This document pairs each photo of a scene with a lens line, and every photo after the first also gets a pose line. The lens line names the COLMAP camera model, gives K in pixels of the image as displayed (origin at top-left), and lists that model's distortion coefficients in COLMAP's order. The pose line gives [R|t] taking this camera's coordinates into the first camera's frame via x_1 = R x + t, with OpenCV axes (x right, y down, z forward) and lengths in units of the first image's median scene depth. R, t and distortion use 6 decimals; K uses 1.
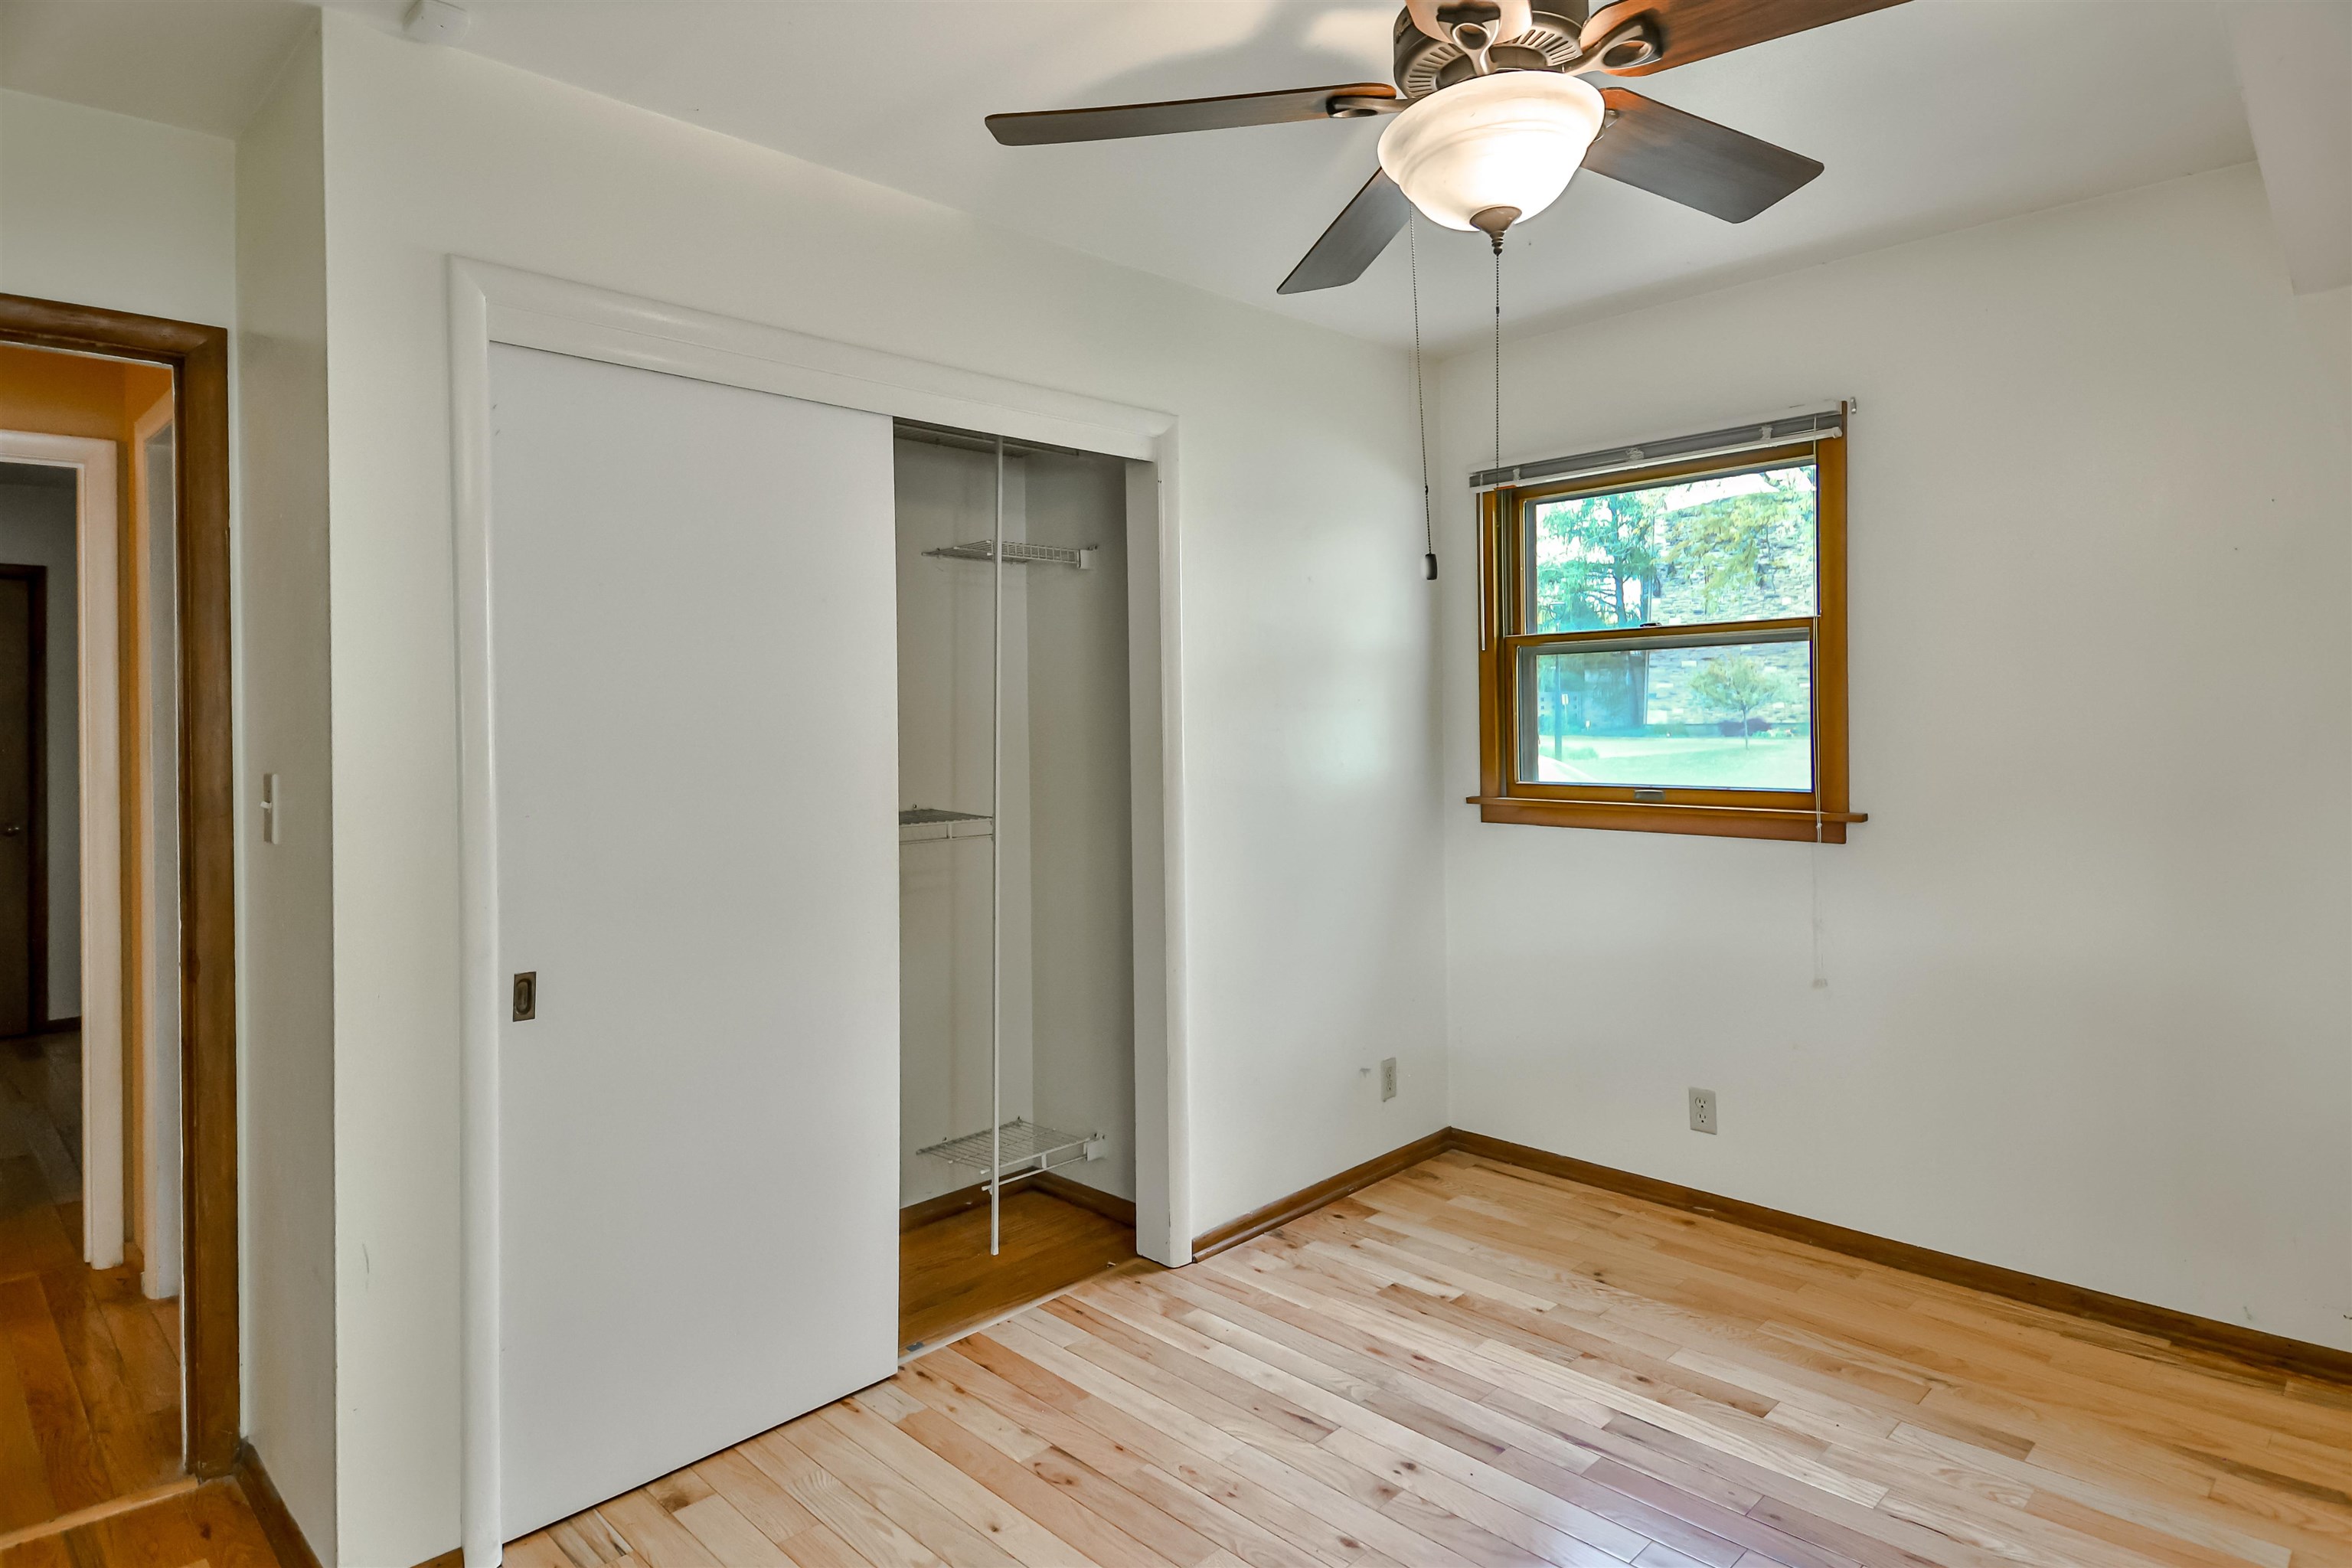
lens RADIAL K [[1280.1, 0, 1181.8], [0, 1280.1, 747.0], [0, 0, 1]] dist [0.062572, -0.039680]
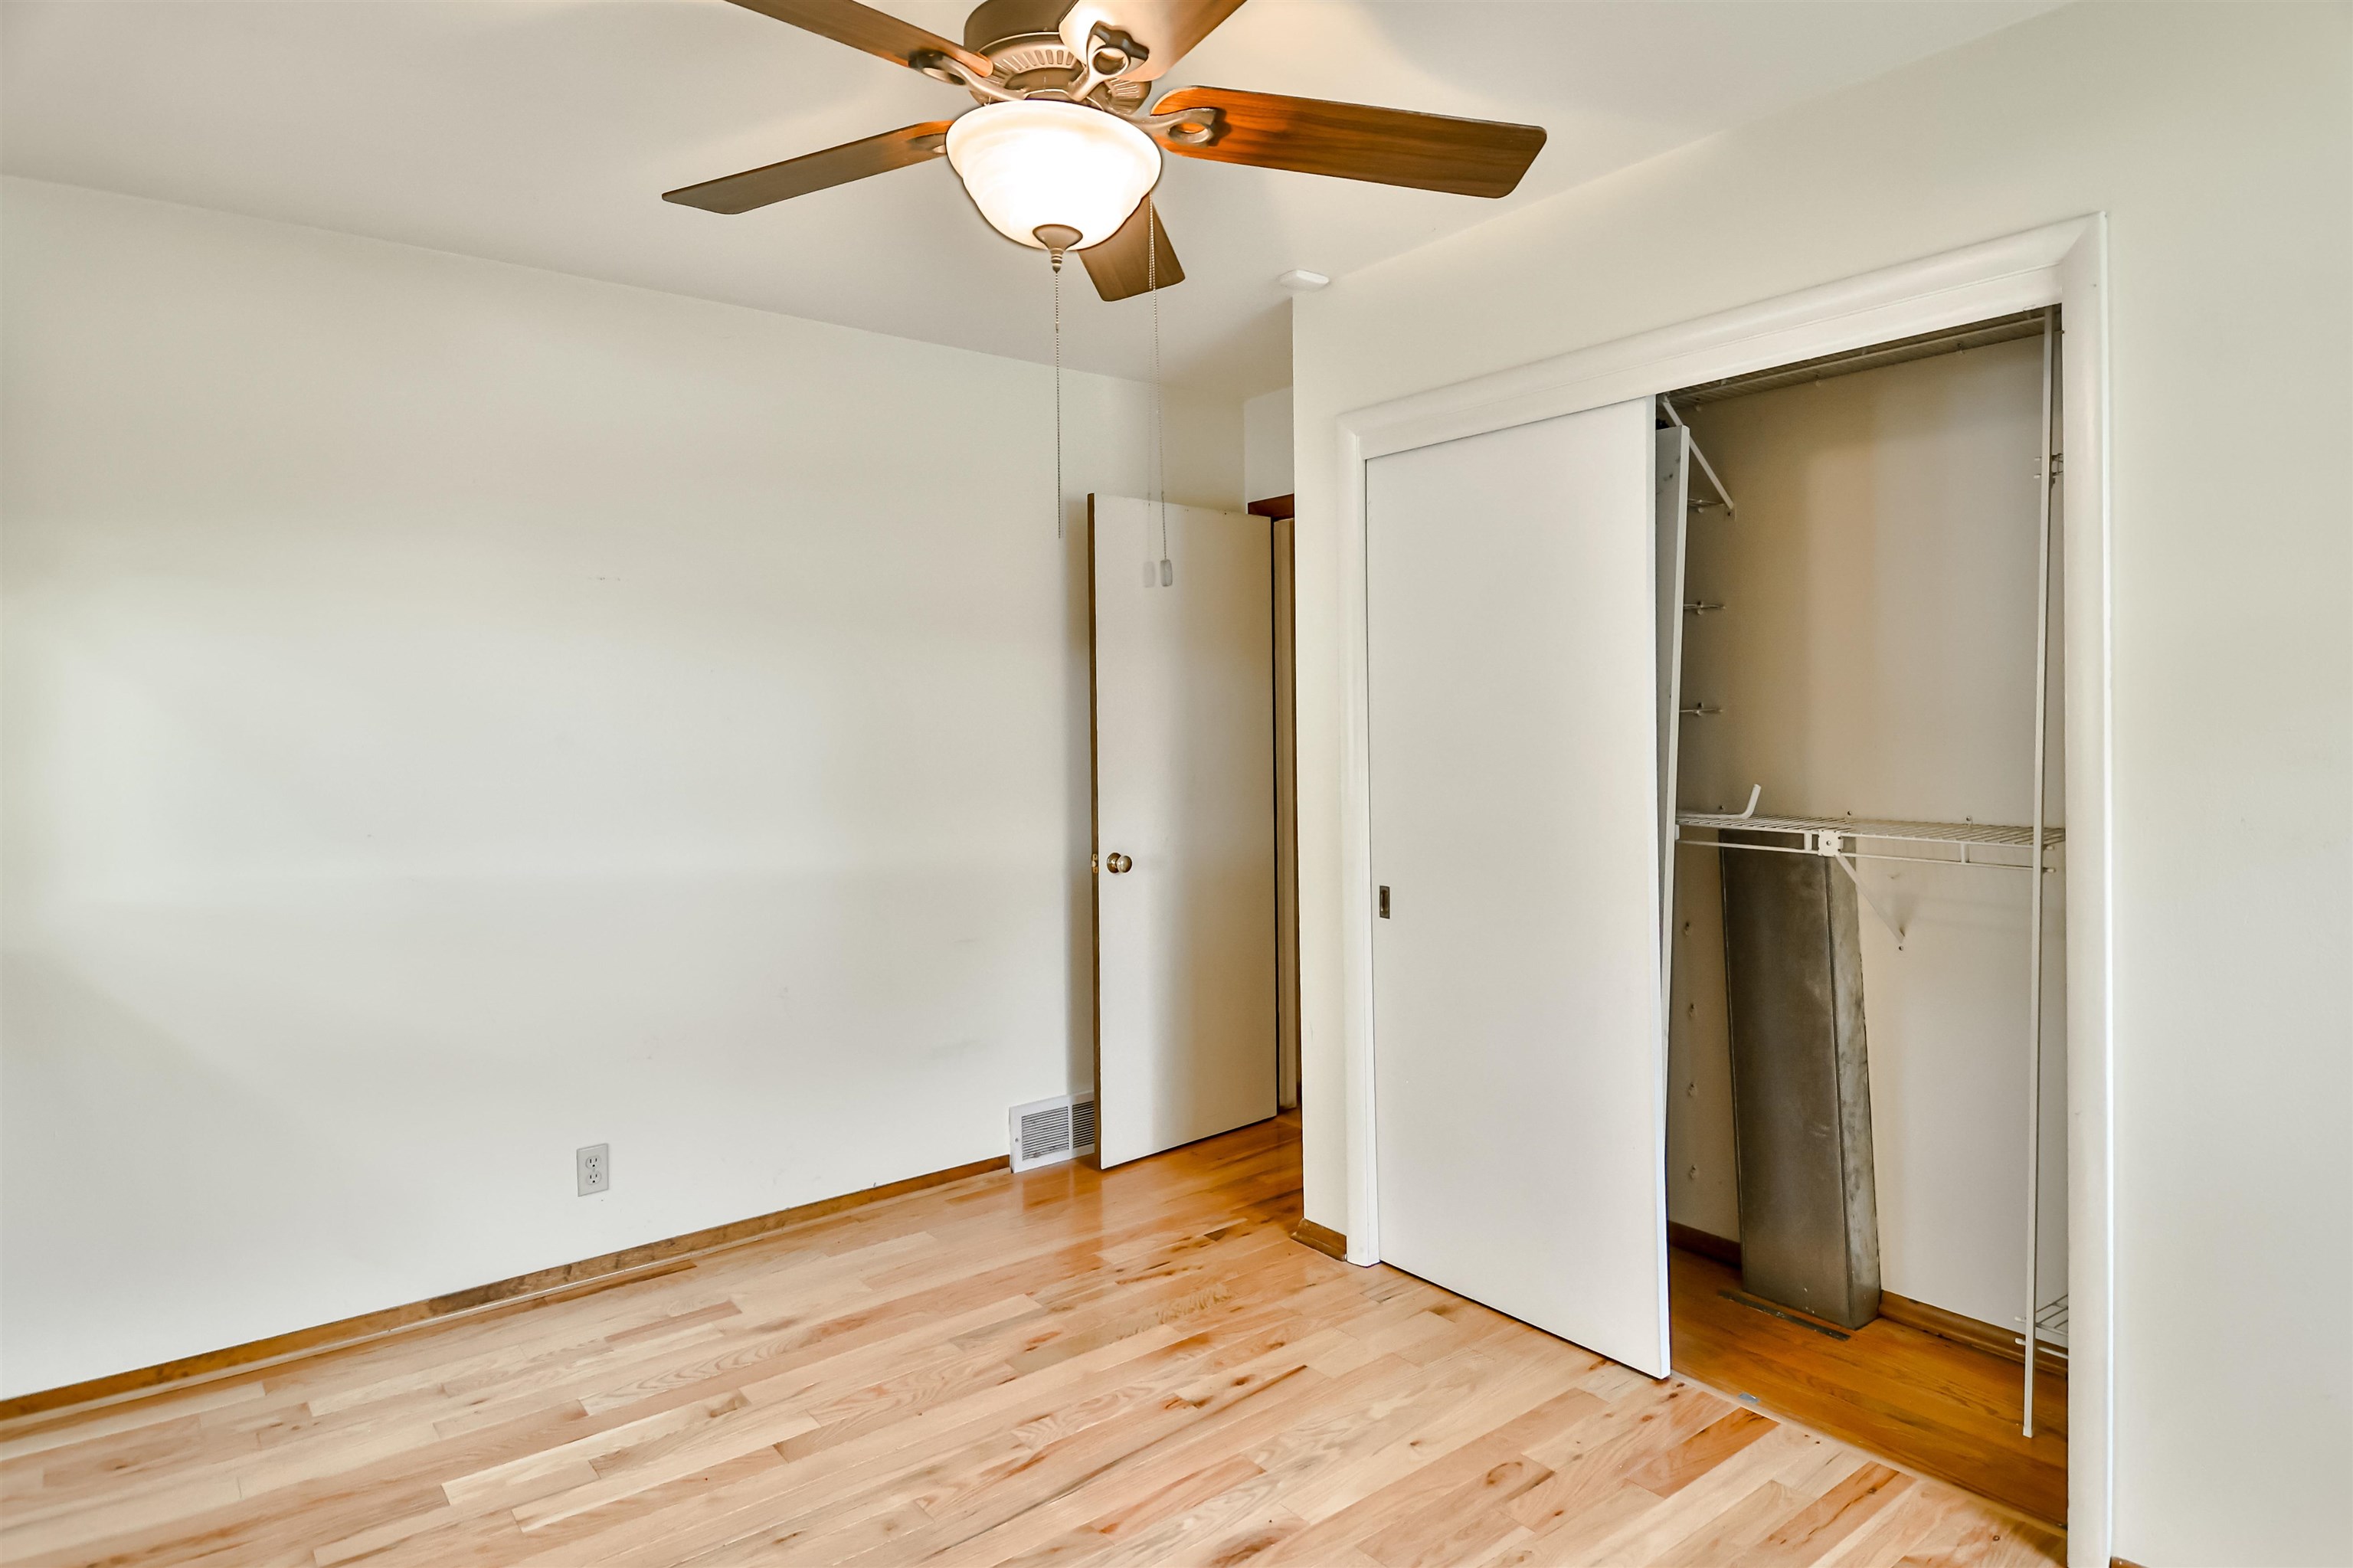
lens RADIAL K [[1277.1, 0, 1176.5], [0, 1277.1, 784.0], [0, 0, 1]] dist [-0.033819, -0.000318]
pose [[-0.120430, 0.058315, -0.991008, 0.742973], [-0.009736, 0.998156, 0.059918, -0.020908], [0.992674, 0.016864, -0.119640, 0.743032]]
